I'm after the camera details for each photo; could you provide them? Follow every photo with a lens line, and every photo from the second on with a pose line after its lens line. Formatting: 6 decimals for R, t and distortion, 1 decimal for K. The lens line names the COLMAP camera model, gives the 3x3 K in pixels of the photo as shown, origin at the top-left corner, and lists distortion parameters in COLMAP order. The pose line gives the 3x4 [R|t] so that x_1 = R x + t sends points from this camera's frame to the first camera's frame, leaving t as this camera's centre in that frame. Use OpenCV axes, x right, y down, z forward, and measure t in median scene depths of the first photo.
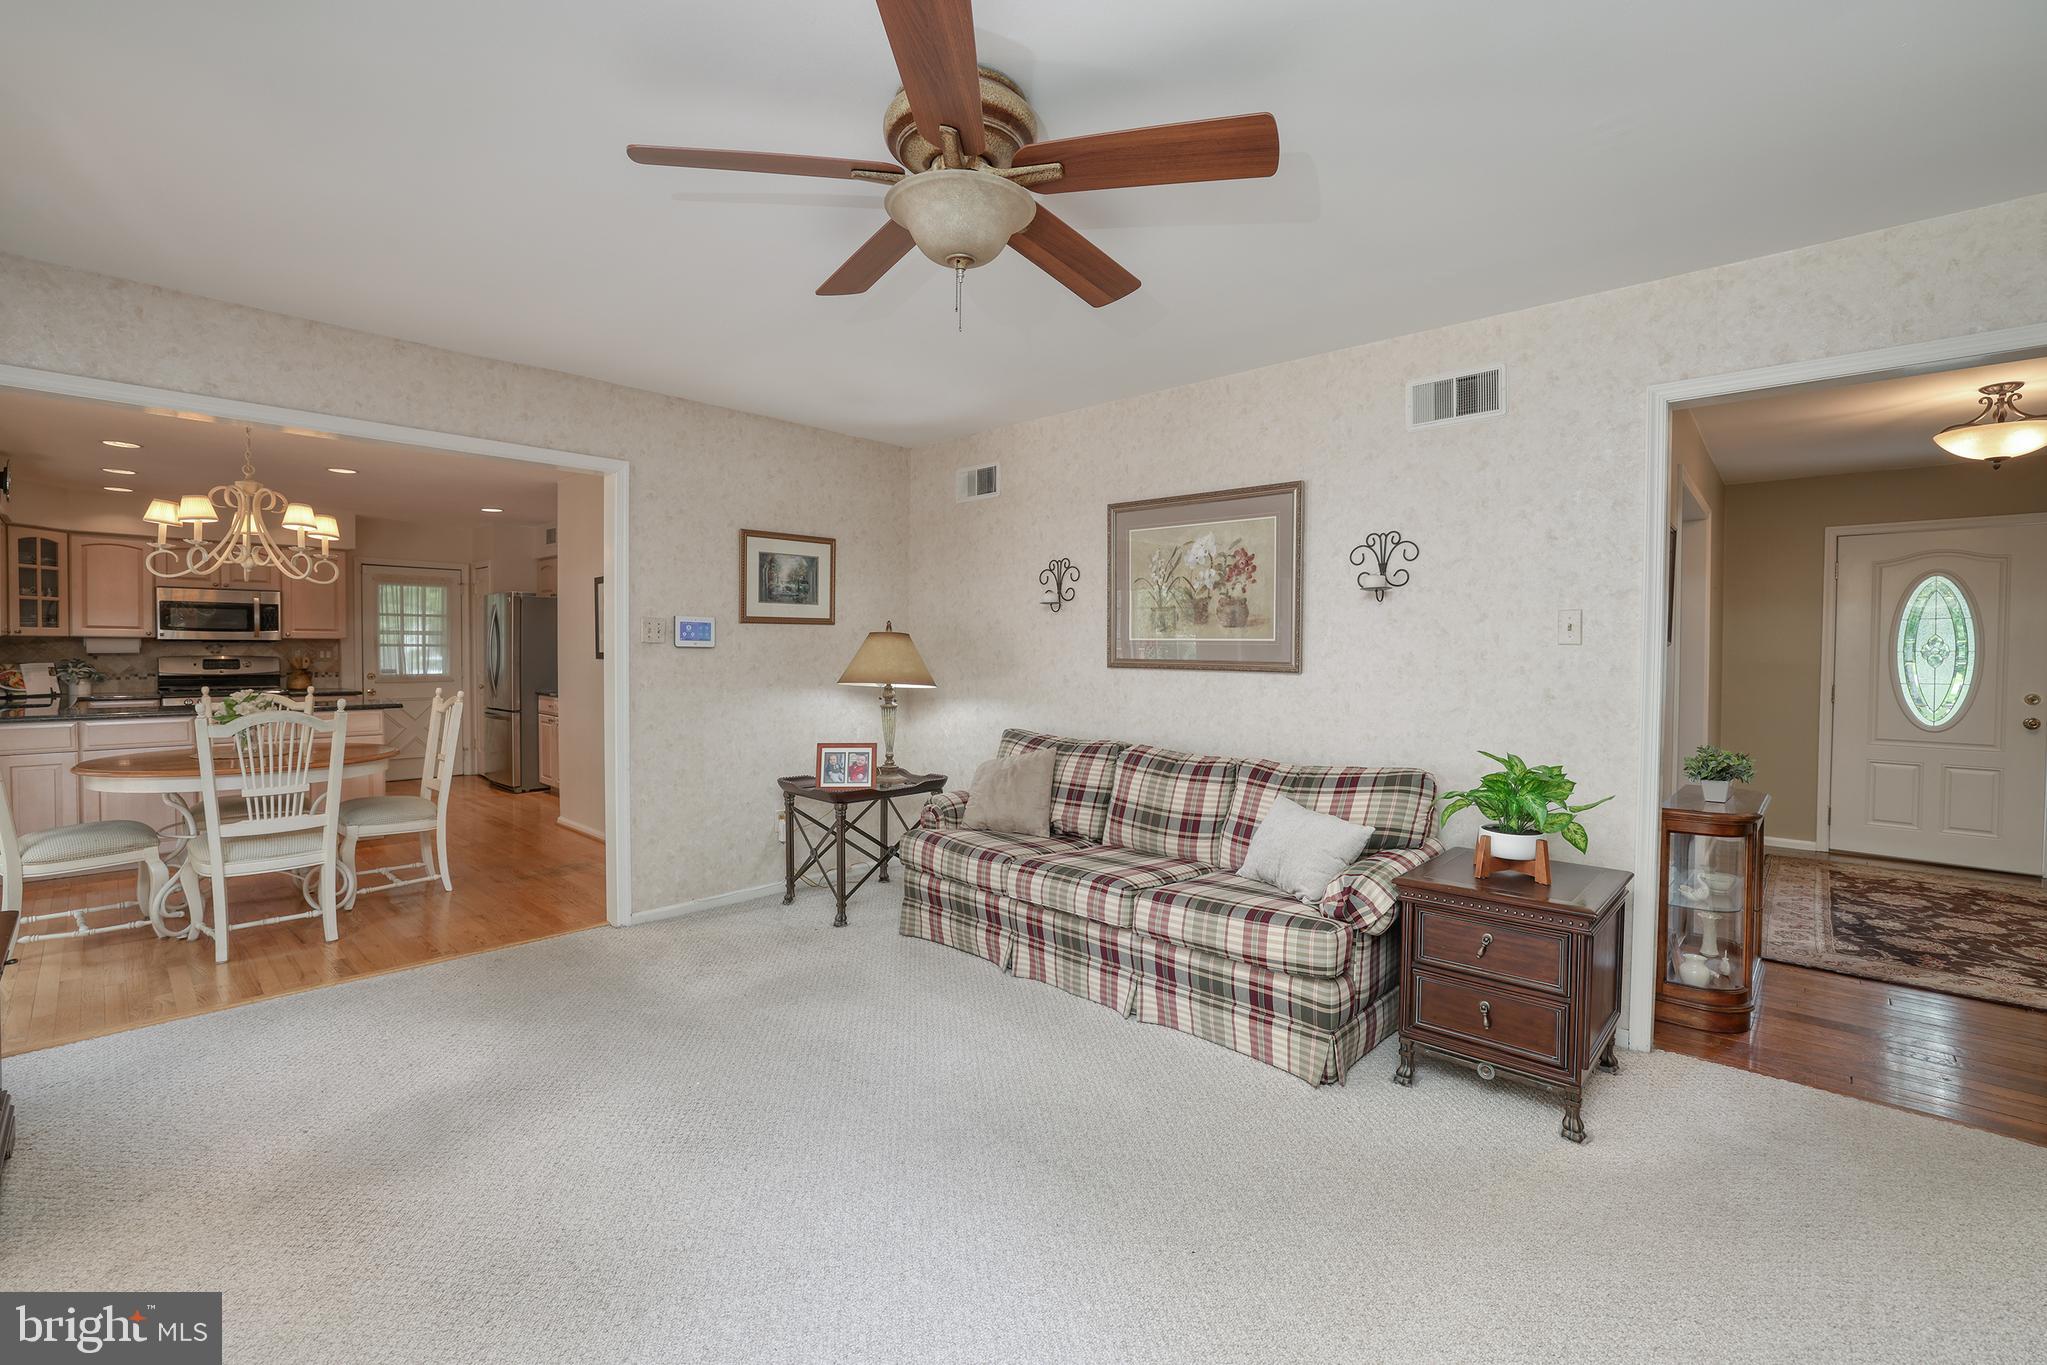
lens RADIAL K [[878.7, 0, 1026.3], [0, 878.7, 662.5], [0, 0, 1]] dist [-0.038137, 0.015080]
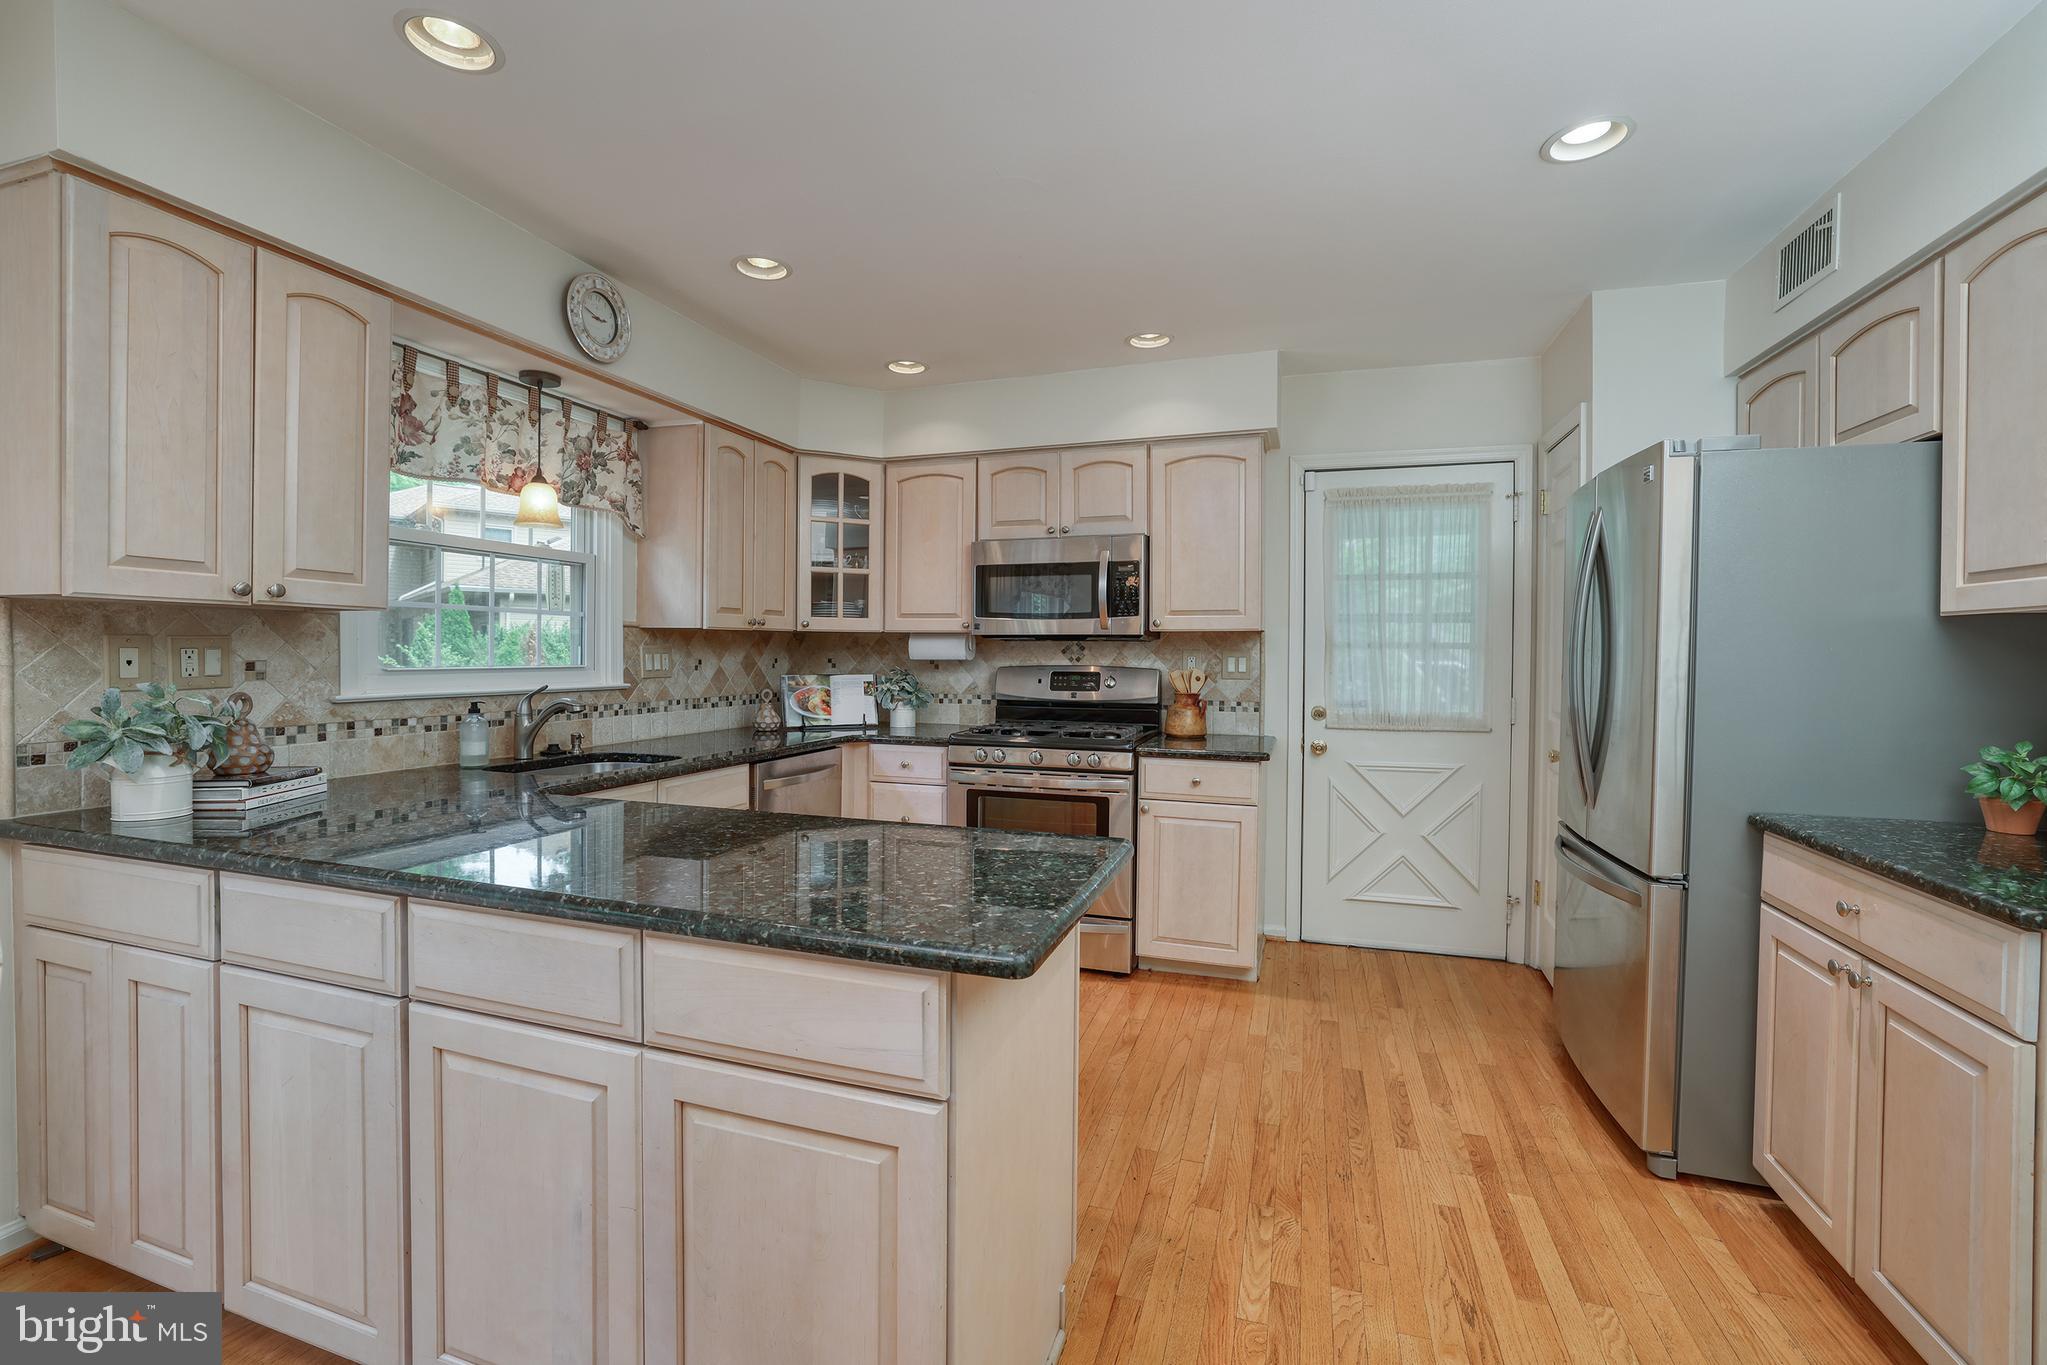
lens RADIAL K [[878.7, 0, 1026.3], [0, 878.7, 662.5], [0, 0, 1]] dist [-0.038137, 0.015080]
pose [[0.430961, 0.006791, -0.902345, -0.515638], [-0.017975, 0.999838, -0.001060, -0.009997], [0.902192, 0.016677, 0.431013, 0.838106]]
